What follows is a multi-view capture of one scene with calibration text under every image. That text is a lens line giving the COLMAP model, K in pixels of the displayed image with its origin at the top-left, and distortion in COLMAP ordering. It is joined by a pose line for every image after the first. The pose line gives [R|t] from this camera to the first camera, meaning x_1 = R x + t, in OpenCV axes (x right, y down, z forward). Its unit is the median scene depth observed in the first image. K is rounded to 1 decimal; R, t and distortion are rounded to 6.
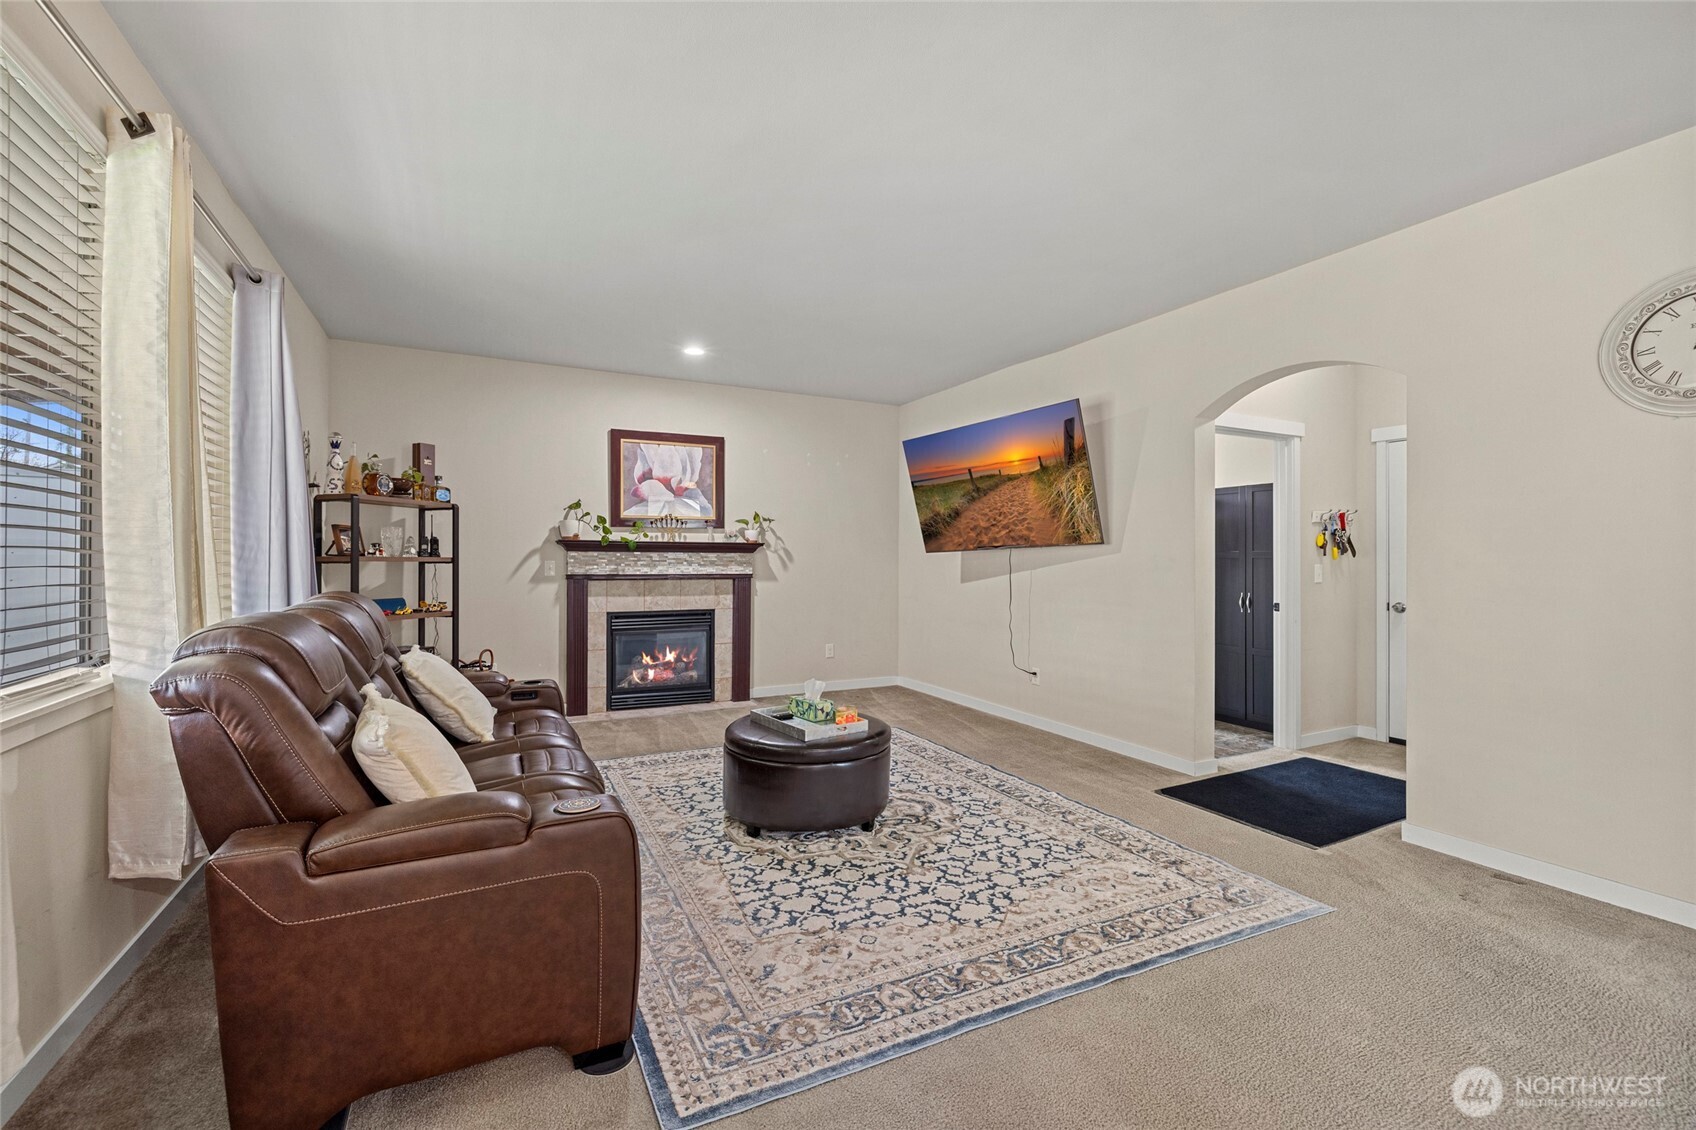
lens RADIAL K [[711.0, 0, 839.8], [0, 711.0, 556.5], [0, 0, 1]] dist [-0.000987, -0.000022]
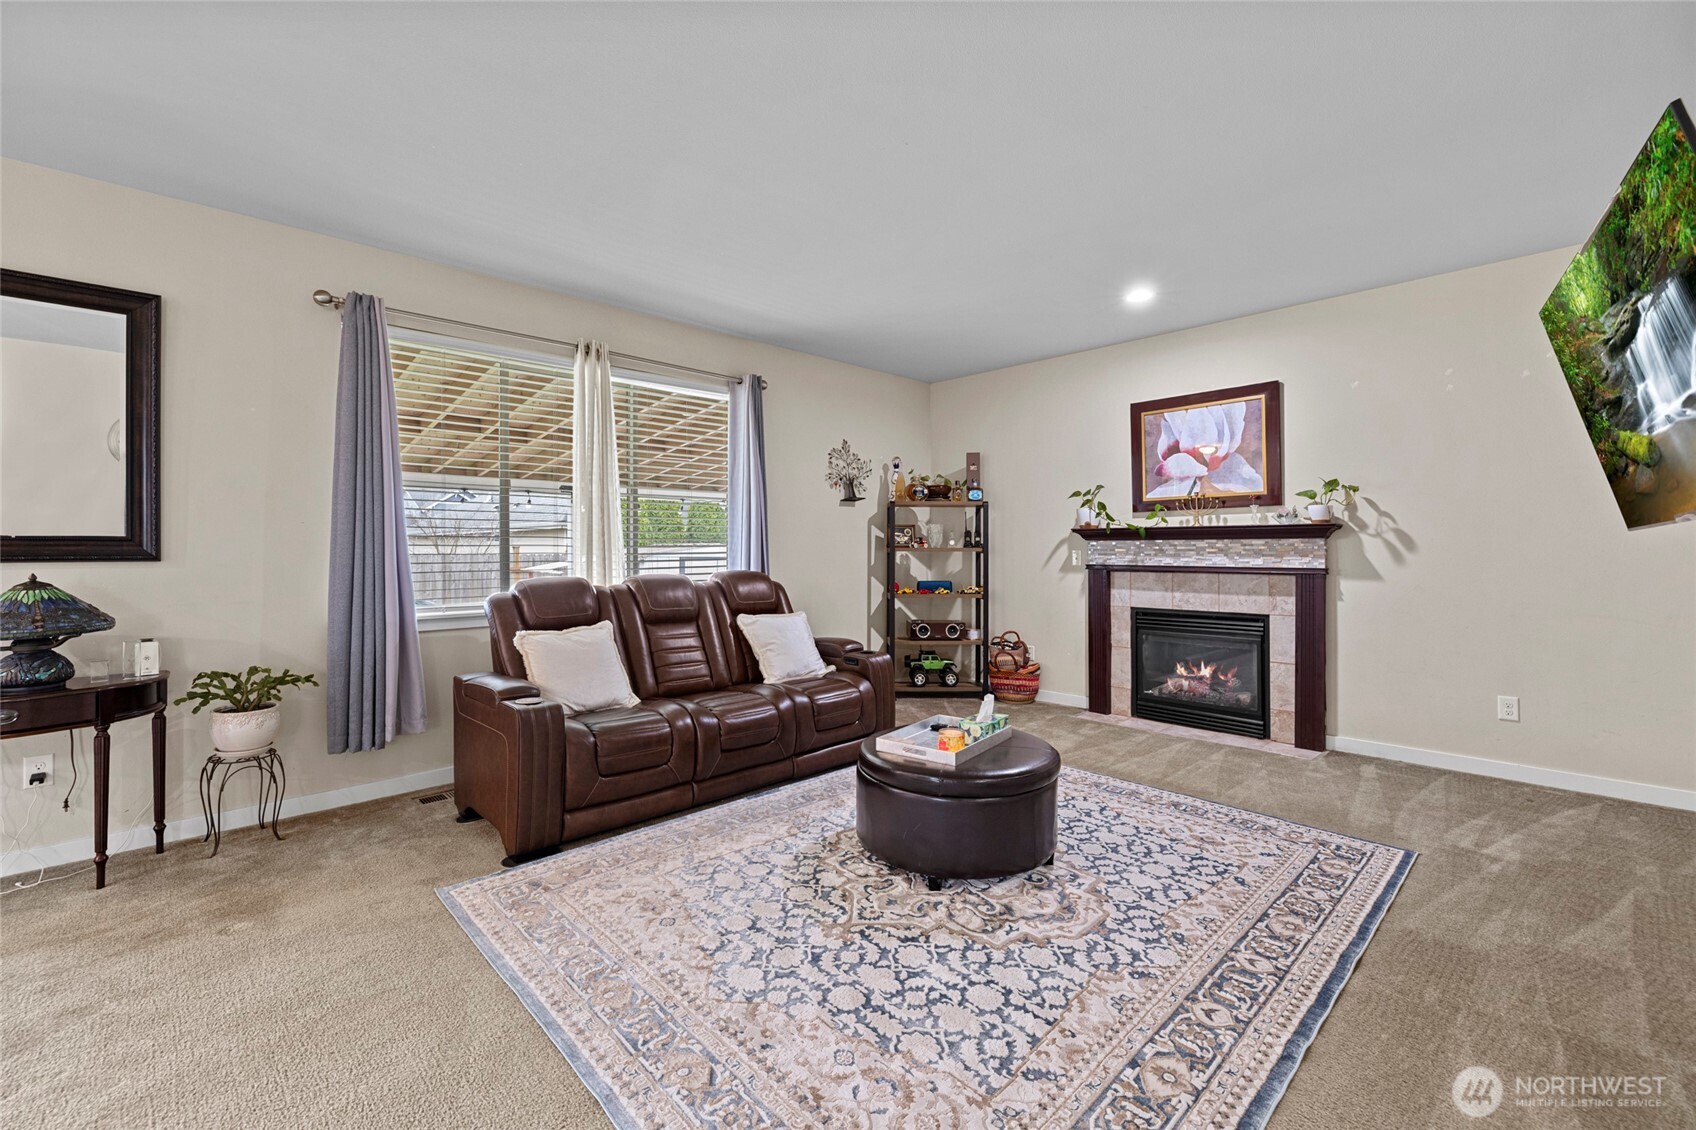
lens RADIAL K [[718.8, 0, 838.4], [0, 718.8, 550.3], [0, 0, 1]] dist [-0.001524, -0.000055]
pose [[0.285613, -0.003837, -0.958337, 0.441149], [0.007737, 0.999969, -0.001697, 0.004640], [0.958314, -0.006930, 0.285633, 0.379786]]
